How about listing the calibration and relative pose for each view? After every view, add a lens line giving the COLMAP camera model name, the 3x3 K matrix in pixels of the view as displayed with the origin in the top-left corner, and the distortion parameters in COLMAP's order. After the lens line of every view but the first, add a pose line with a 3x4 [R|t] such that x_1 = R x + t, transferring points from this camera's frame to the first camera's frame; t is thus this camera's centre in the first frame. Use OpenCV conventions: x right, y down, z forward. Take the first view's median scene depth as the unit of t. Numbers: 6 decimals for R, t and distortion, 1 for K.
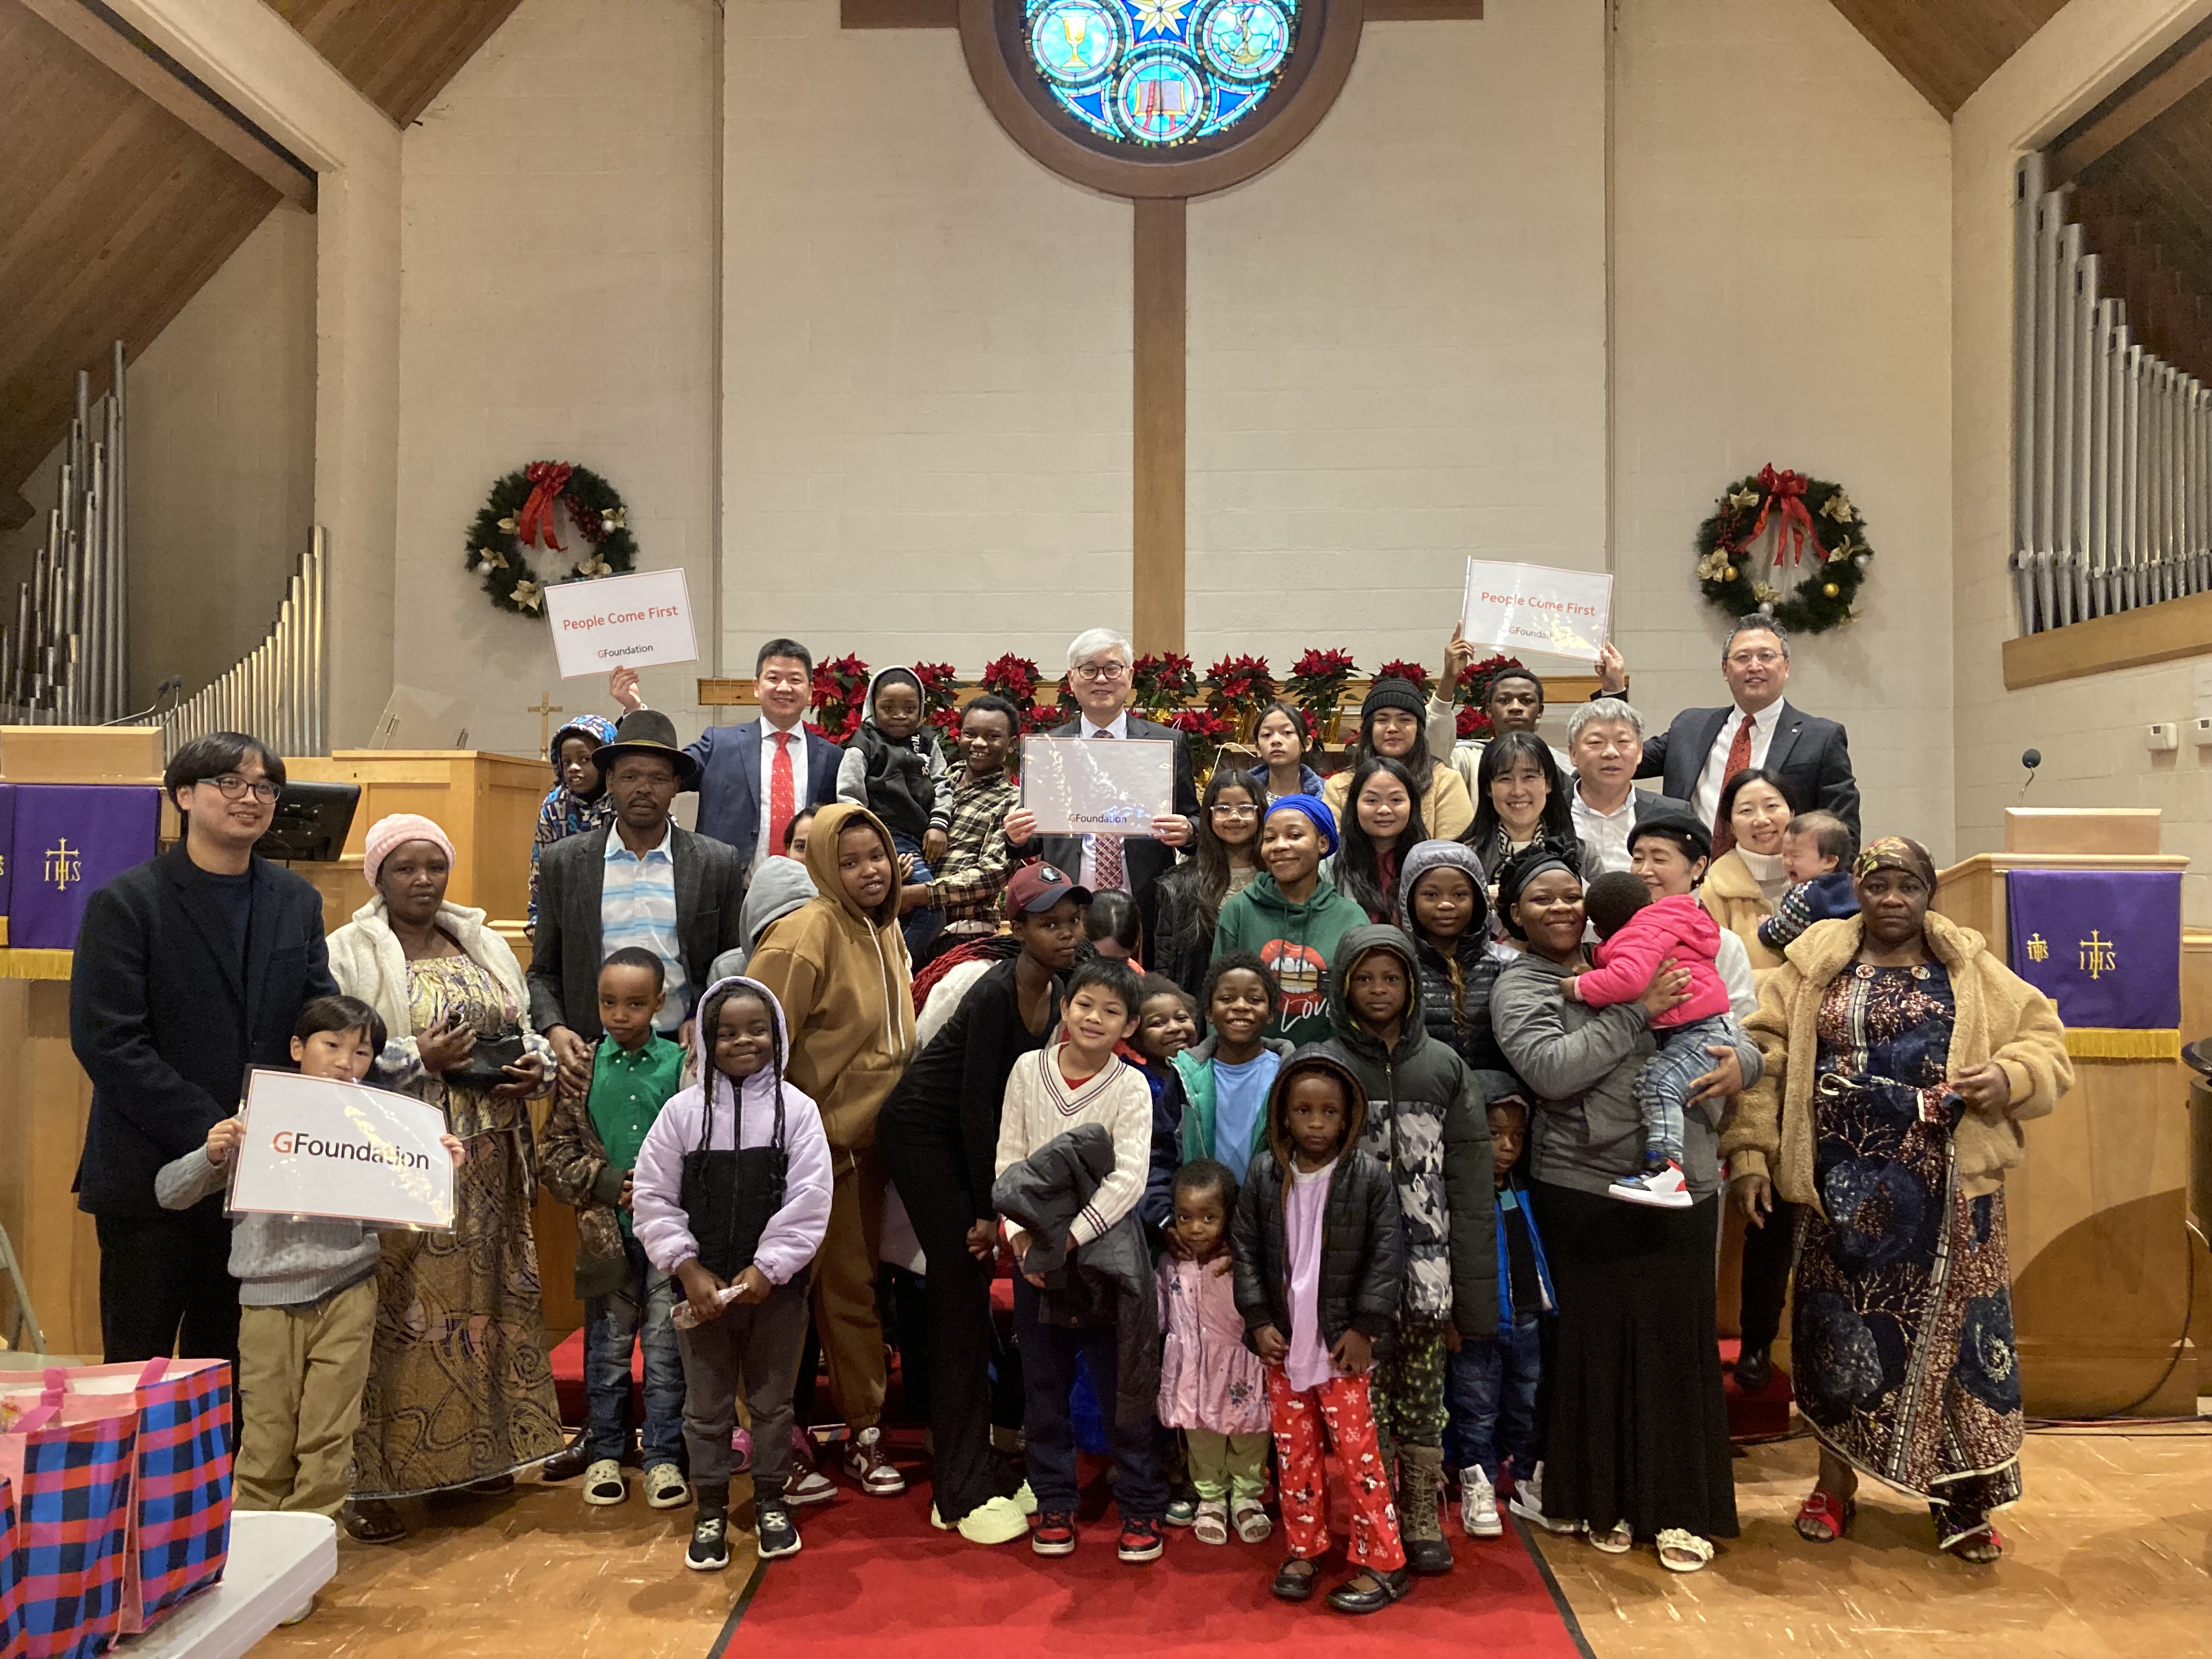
lens RADIAL K [[2016.5, 0, 1083.4], [0, 2016.5, 795.8], [0, 0, 1]] dist [0.000644, 0.071370]
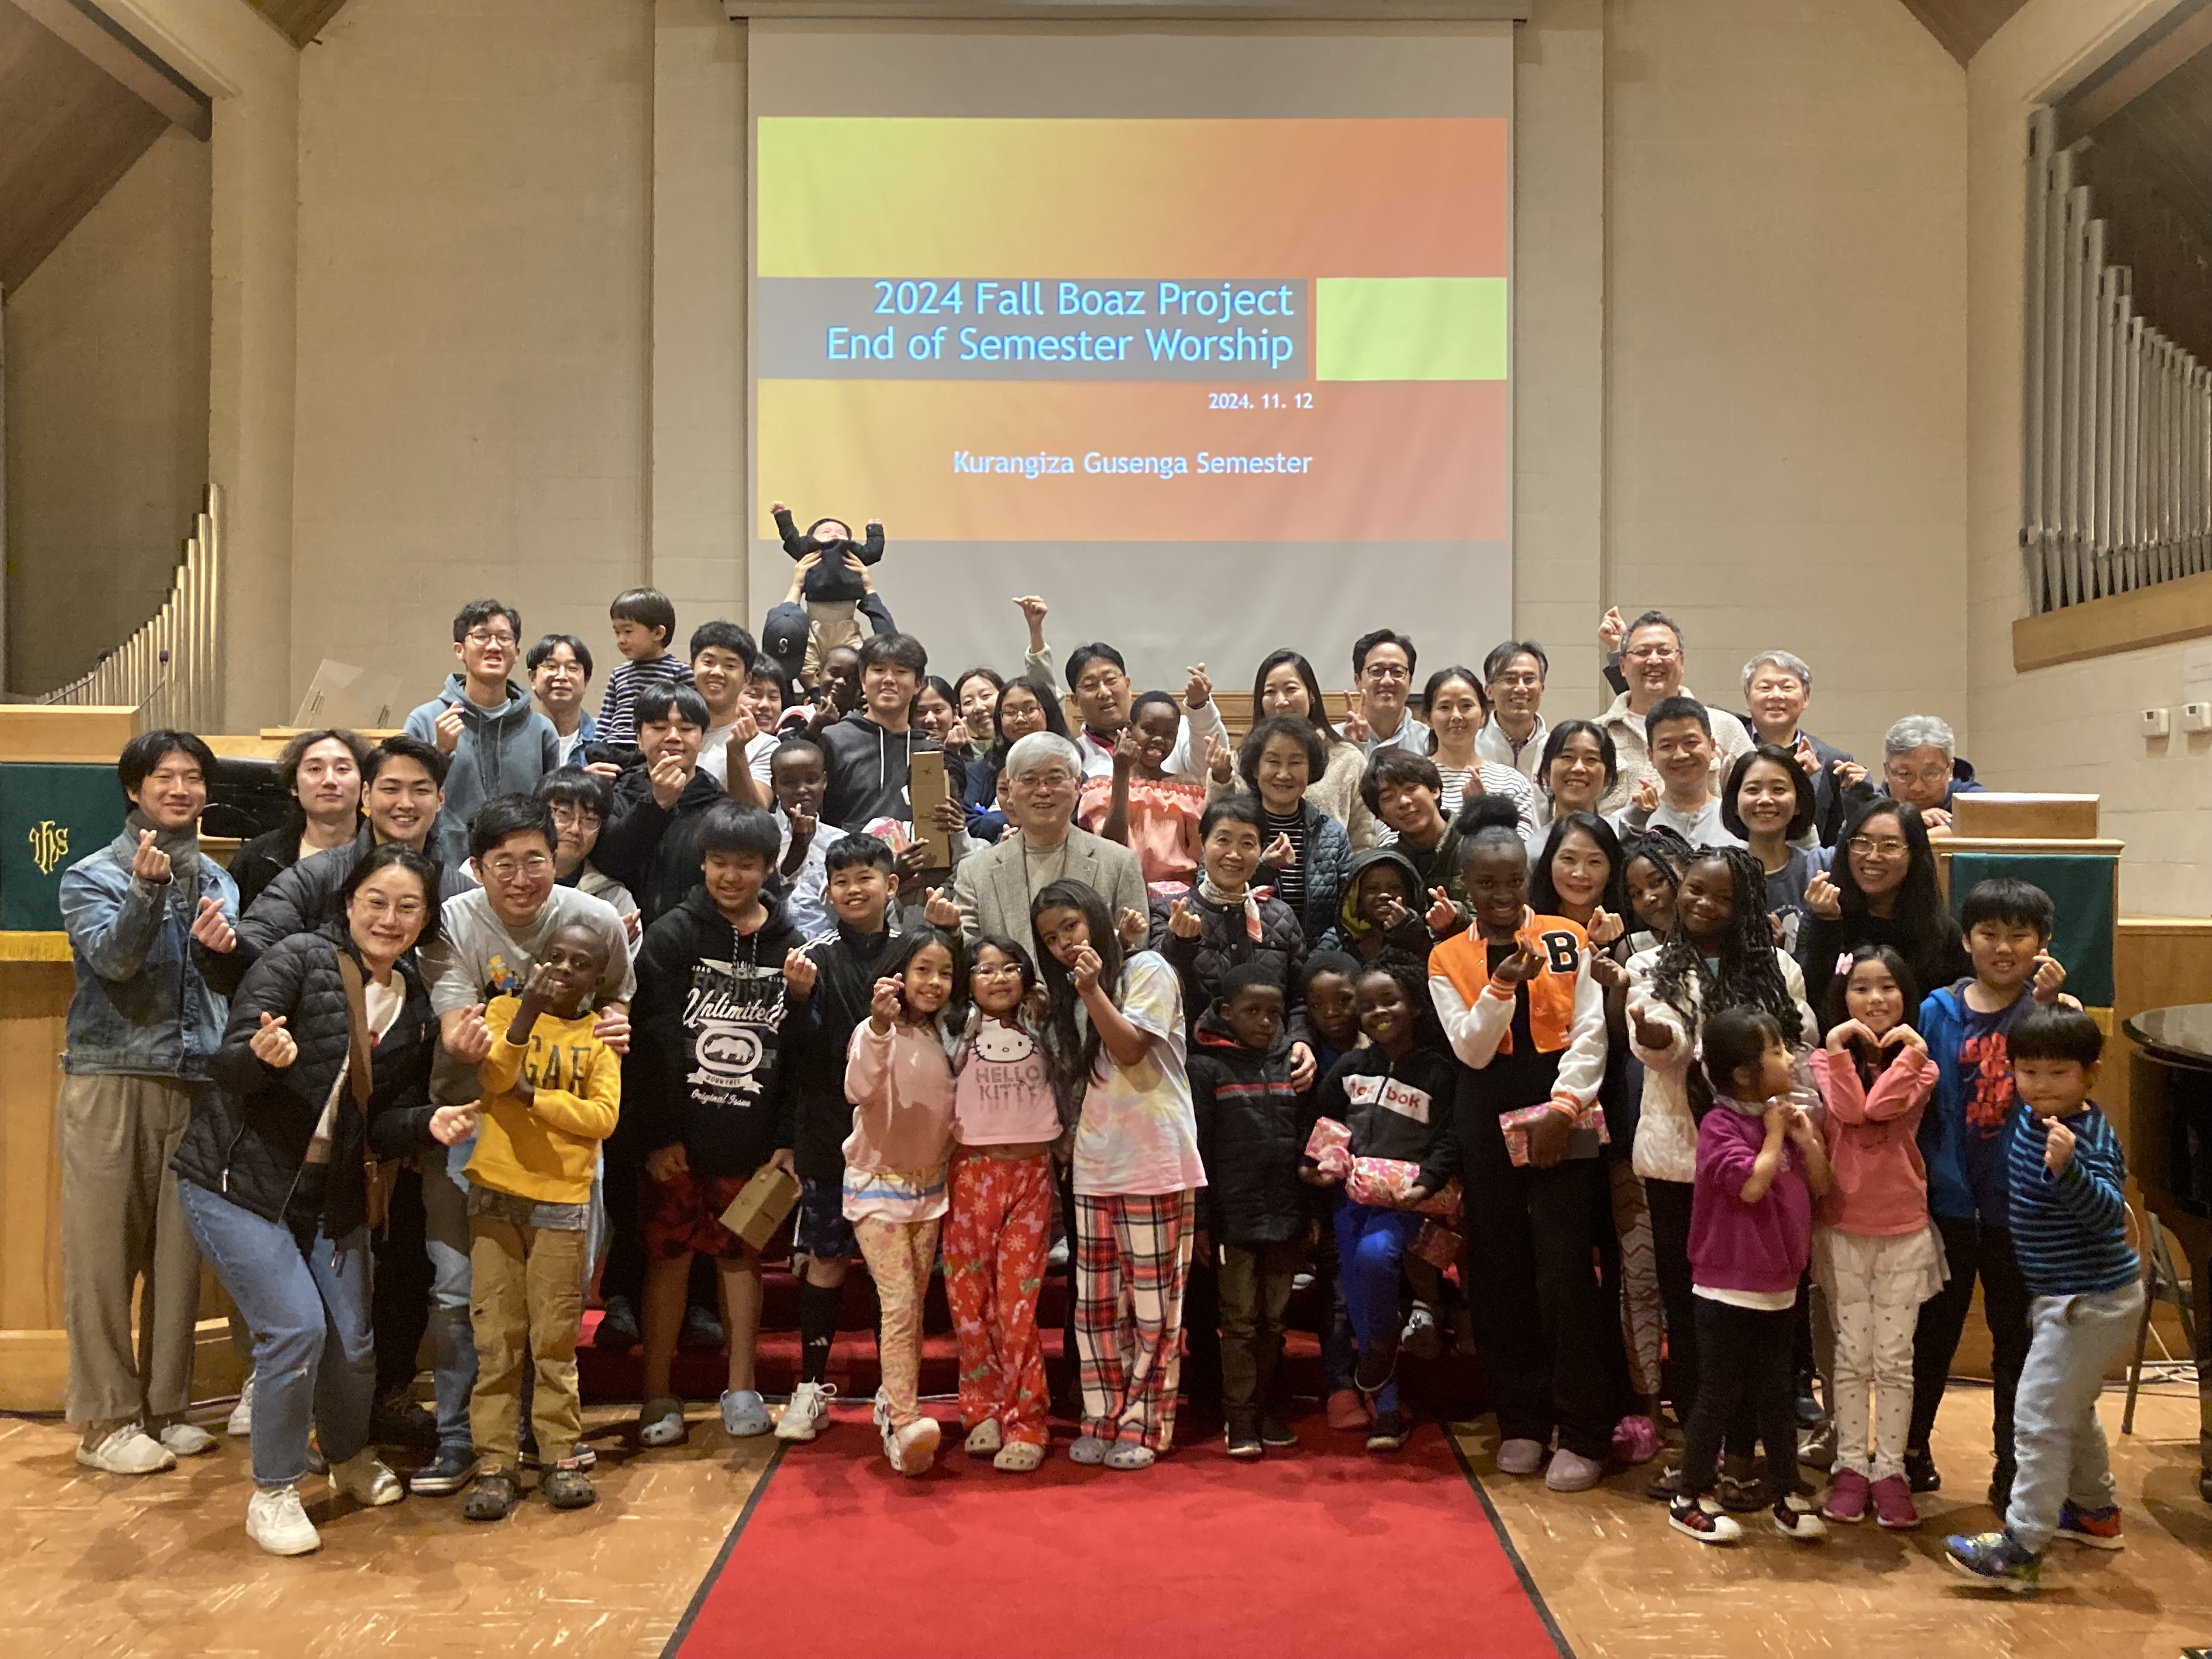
lens RADIAL K [[2402.3, 0, 1114.8], [0, 2402.3, 809.9], [0, 0, 1]] dist [0.017107, -0.005439]
pose [[0.999346, 0.002657, 0.036062, -0.007677], [-0.003090, 0.999924, 0.011956, 0.000431], [-0.036028, -0.012060, 0.999278, -0.112928]]
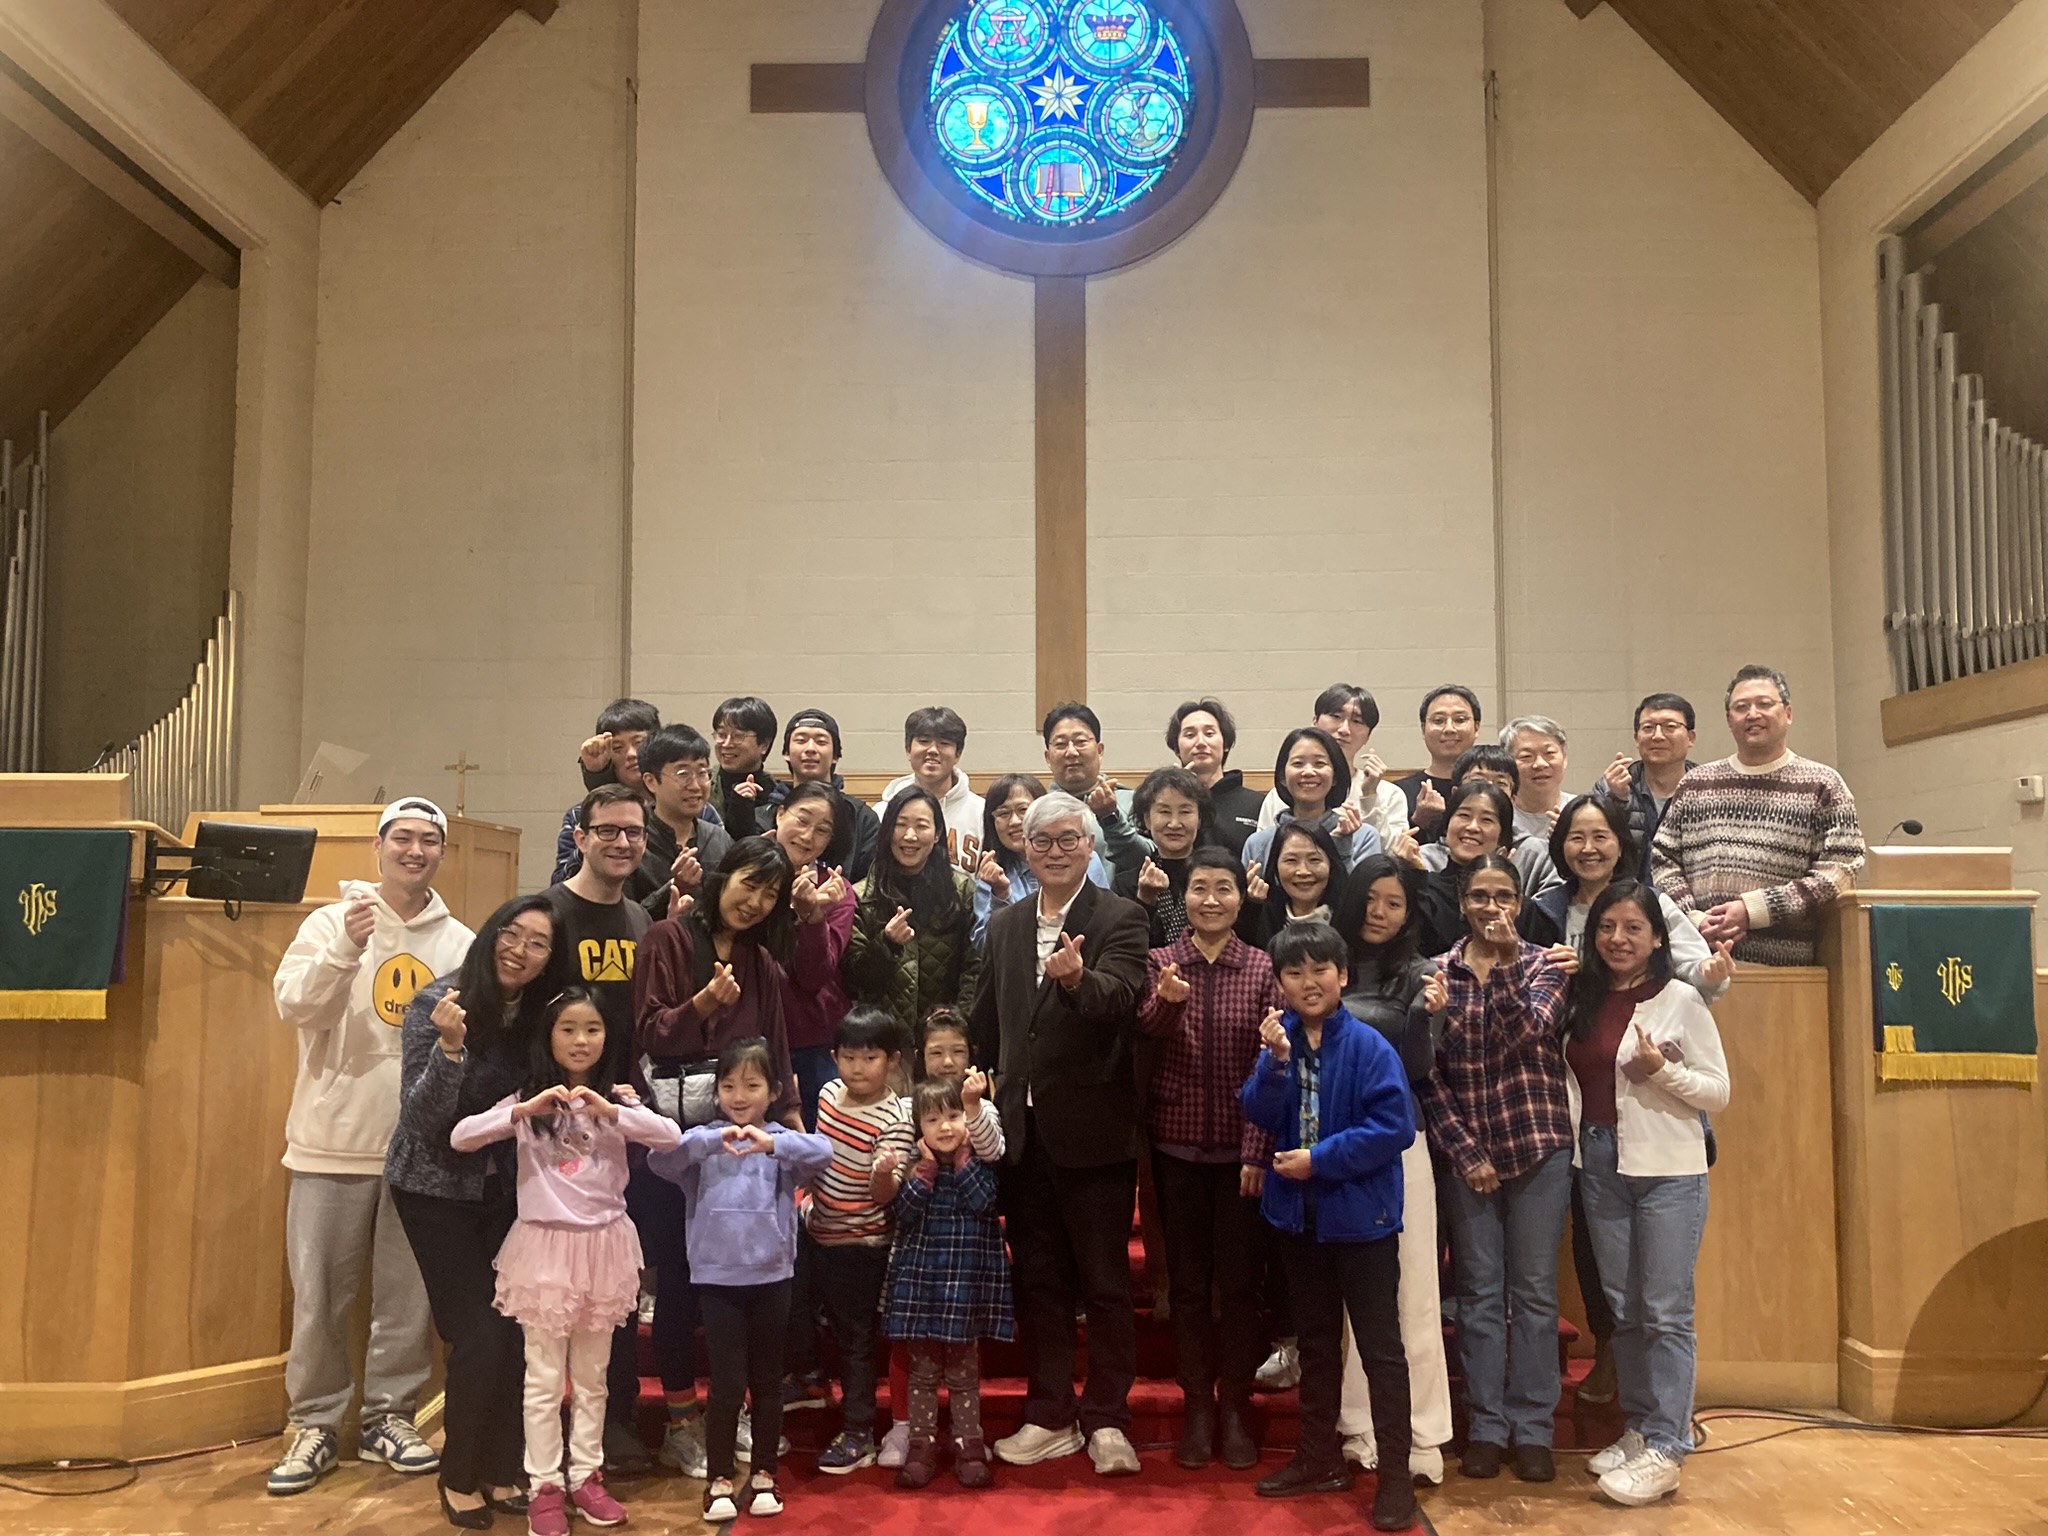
lens RADIAL K [[2082.3, 0, 1012.5], [0, 2082.3, 735.8], [0, 0, 1]] dist [0.022444, 0.015538]
pose [[0.999781, -0.002147, 0.020826, -0.009498], [0.003533, 0.997764, -0.066742, 0.010836], [-0.020636, 0.066801, 0.997553, -0.050285]]
